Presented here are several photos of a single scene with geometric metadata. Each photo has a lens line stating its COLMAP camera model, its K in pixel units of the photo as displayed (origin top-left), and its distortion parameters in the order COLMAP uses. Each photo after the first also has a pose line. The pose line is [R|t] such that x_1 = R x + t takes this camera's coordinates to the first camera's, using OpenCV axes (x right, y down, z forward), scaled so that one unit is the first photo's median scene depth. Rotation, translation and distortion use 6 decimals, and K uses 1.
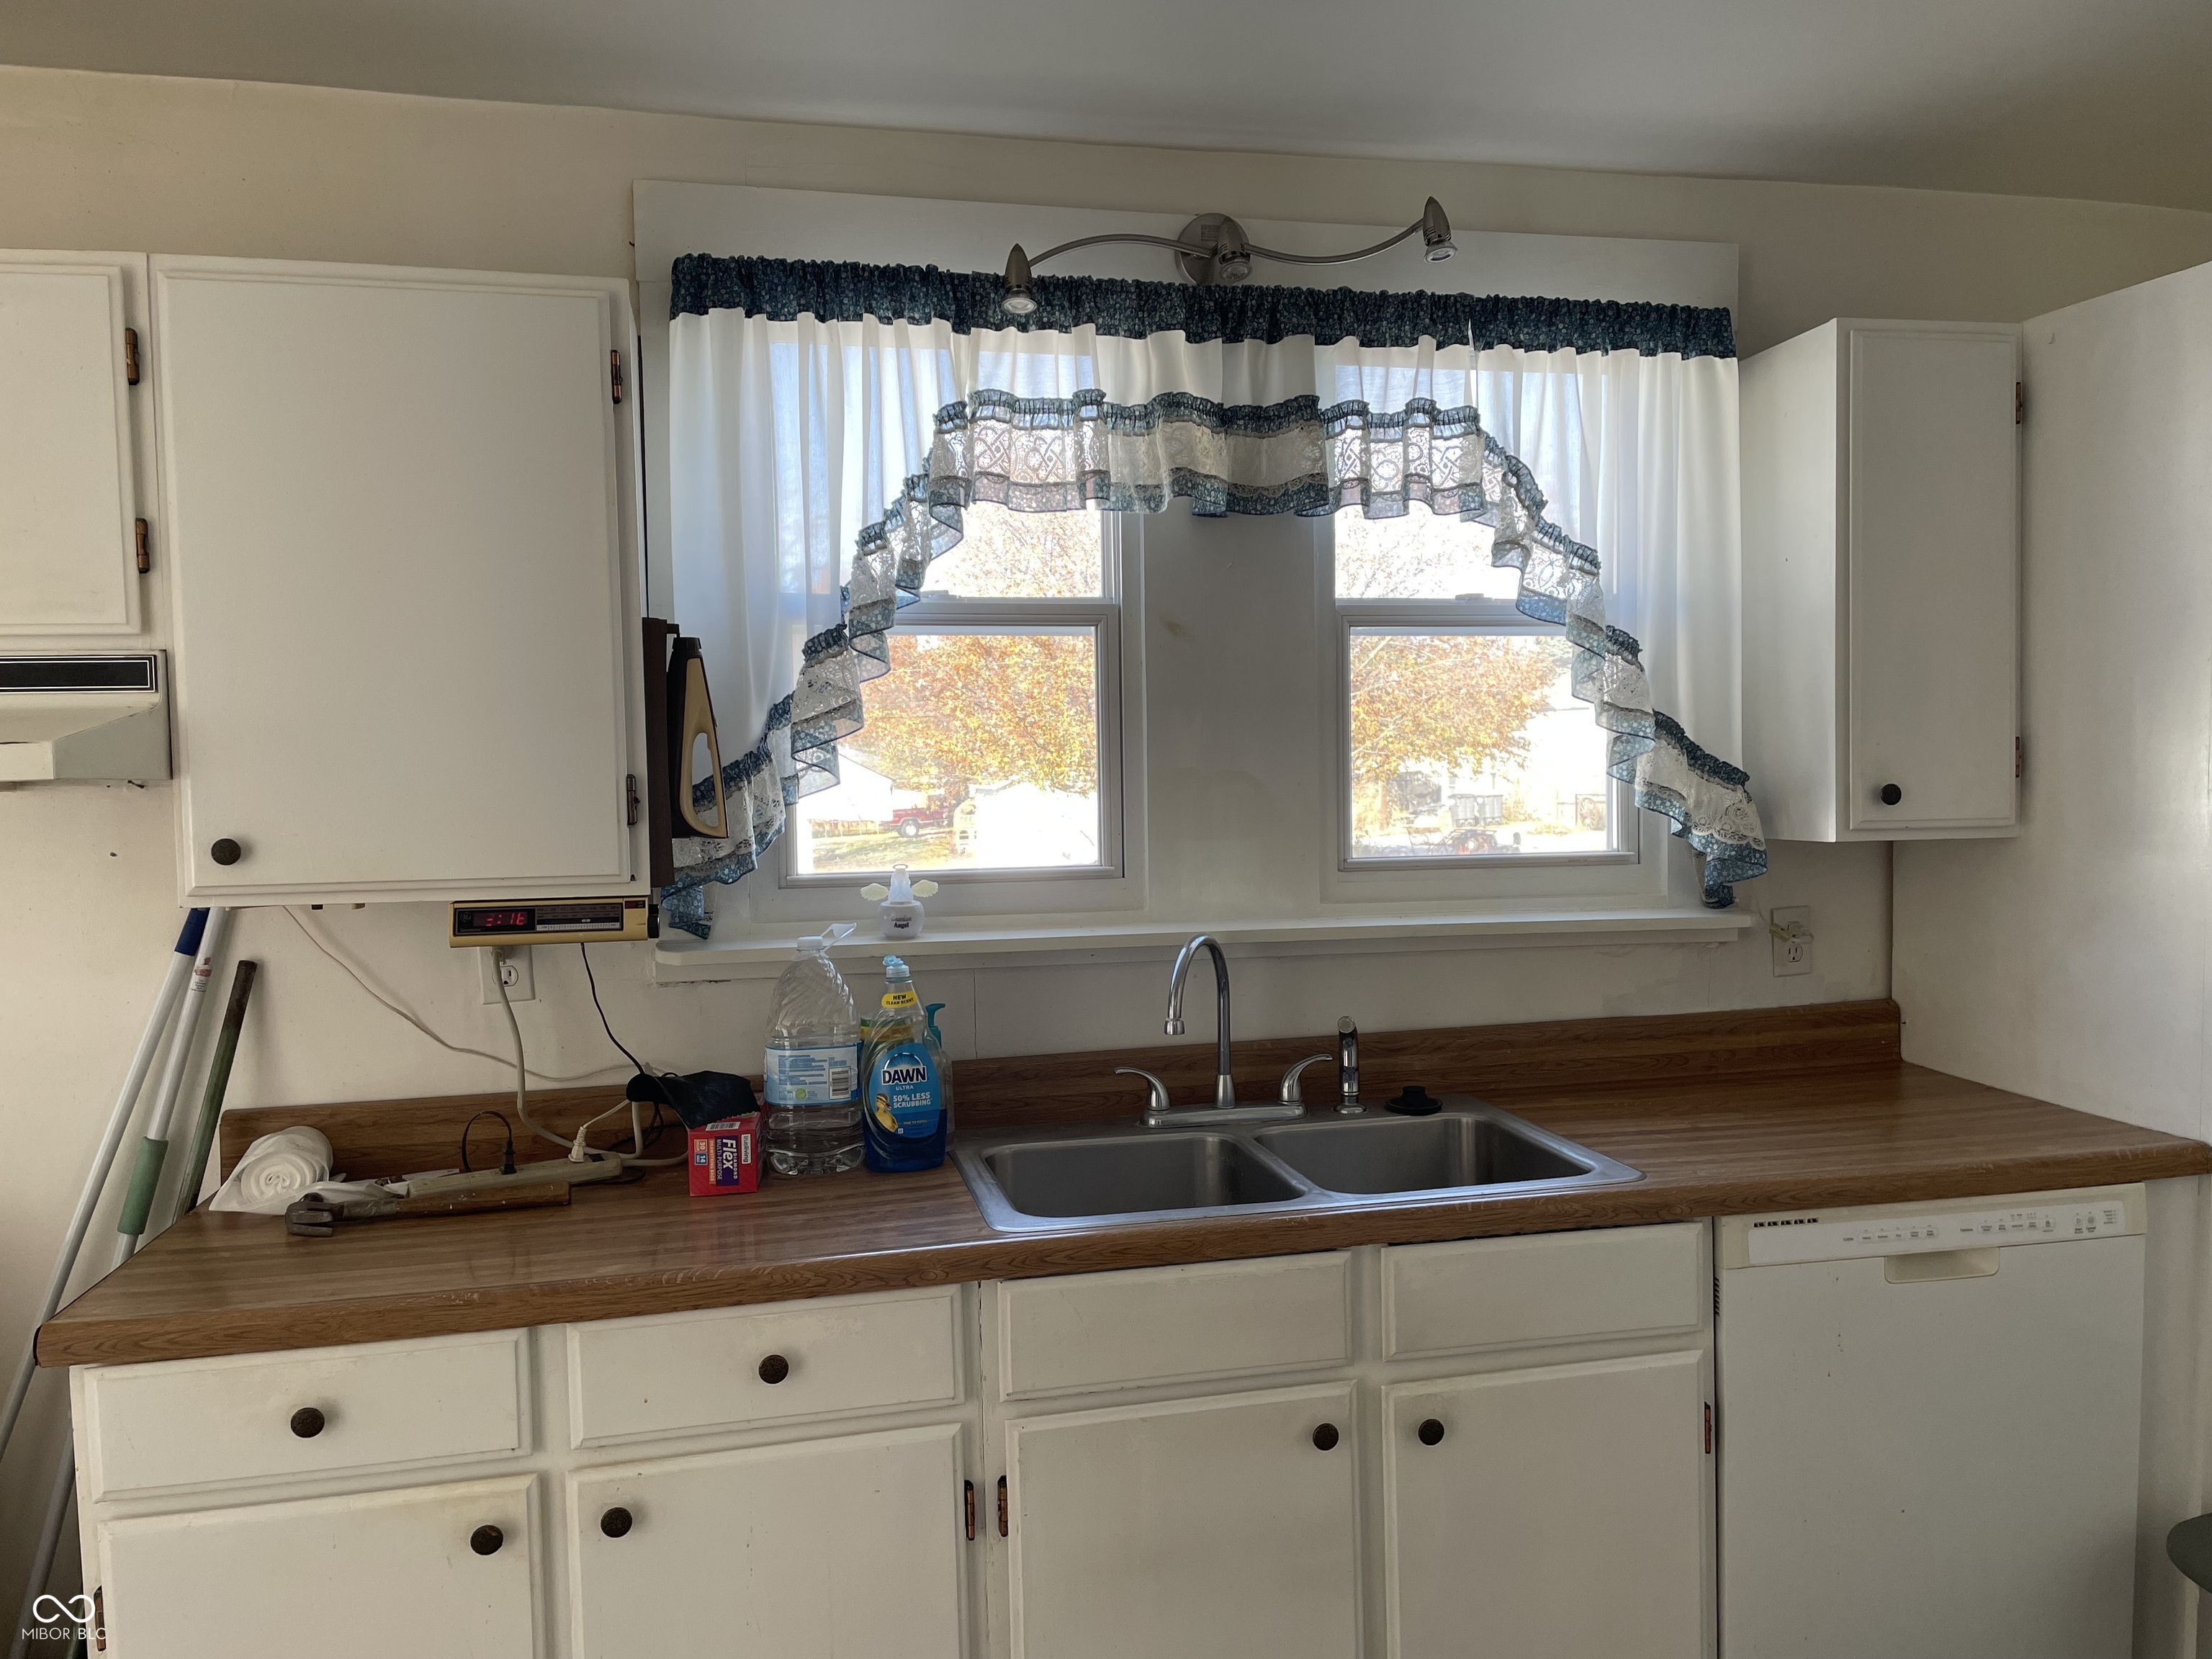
lens RADIAL K [[1650.2, 0, 1106.0], [0, 1650.2, 829.5], [0, 0, 1]] dist [0.112879, -0.134663]
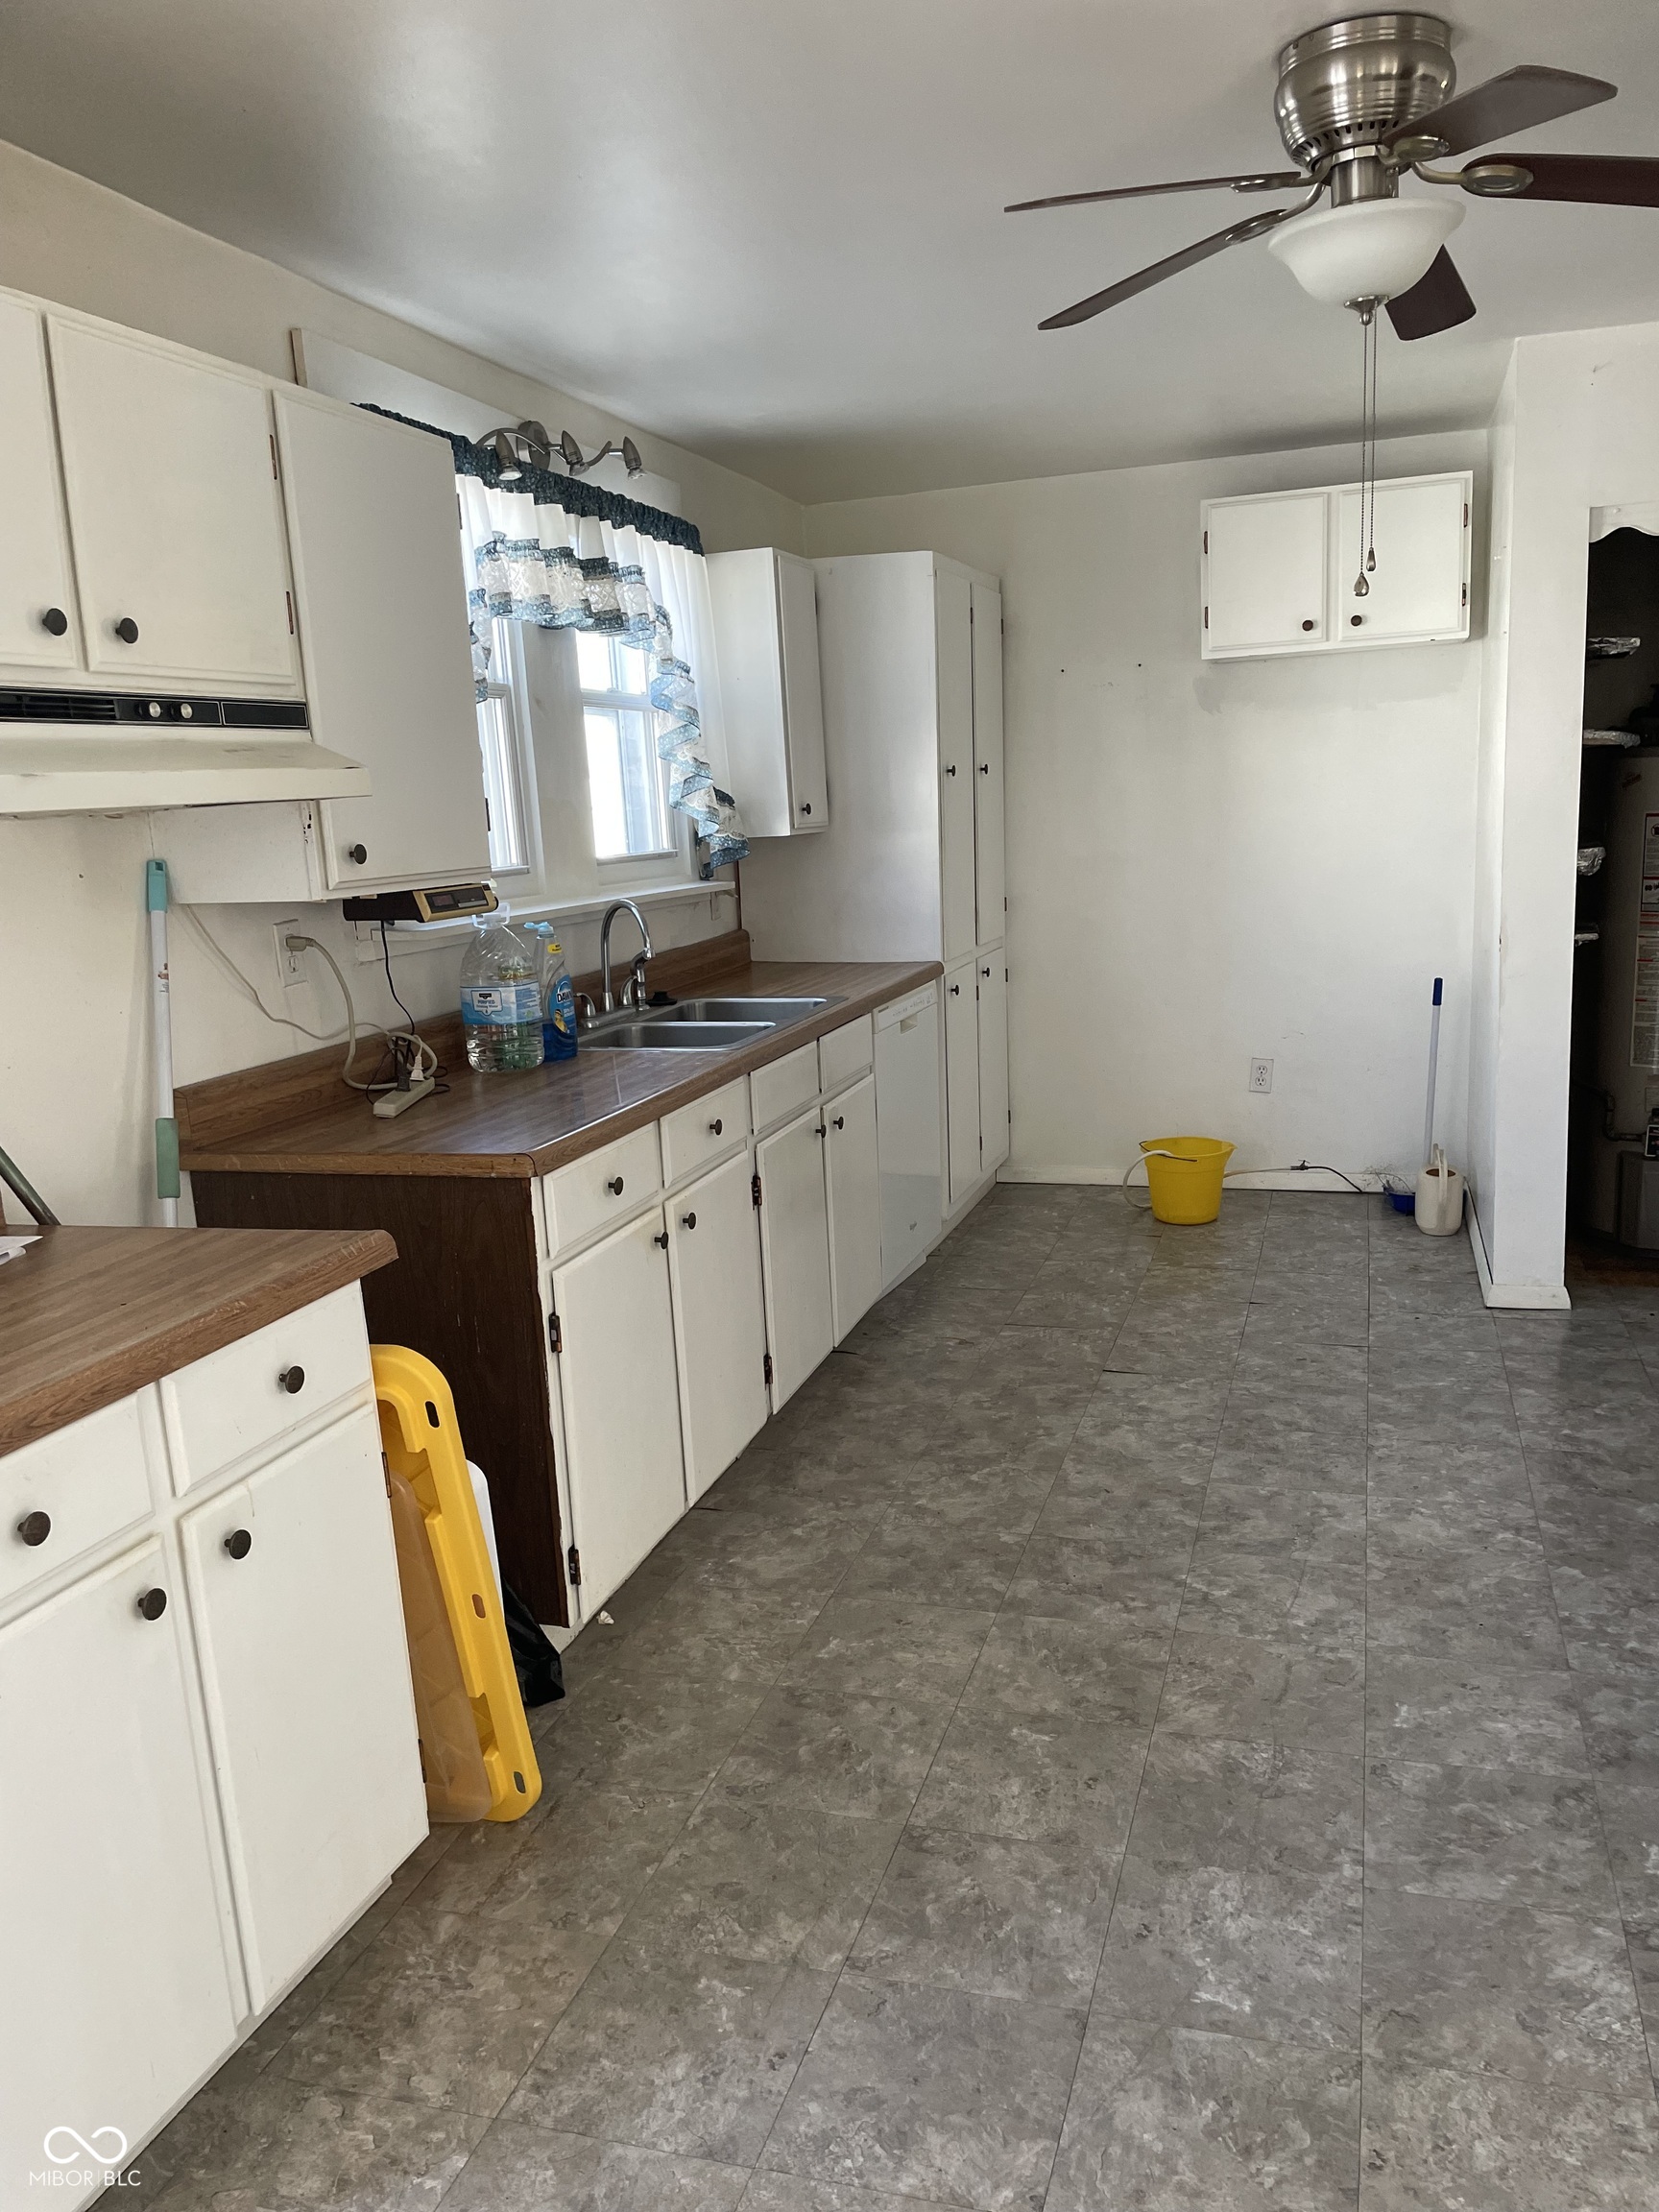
lens RADIAL K [[1650.2, 0, 829.5], [0, 1650.2, 1106.0], [0, 0, 1]] dist [0.112879, -0.134663]
pose [[0.519445, -0.164814, 0.838459, -1.210158], [0.068591, 0.986099, 0.151341, 0.029805], [-0.851747, -0.021103, 0.523529, -0.023954]]
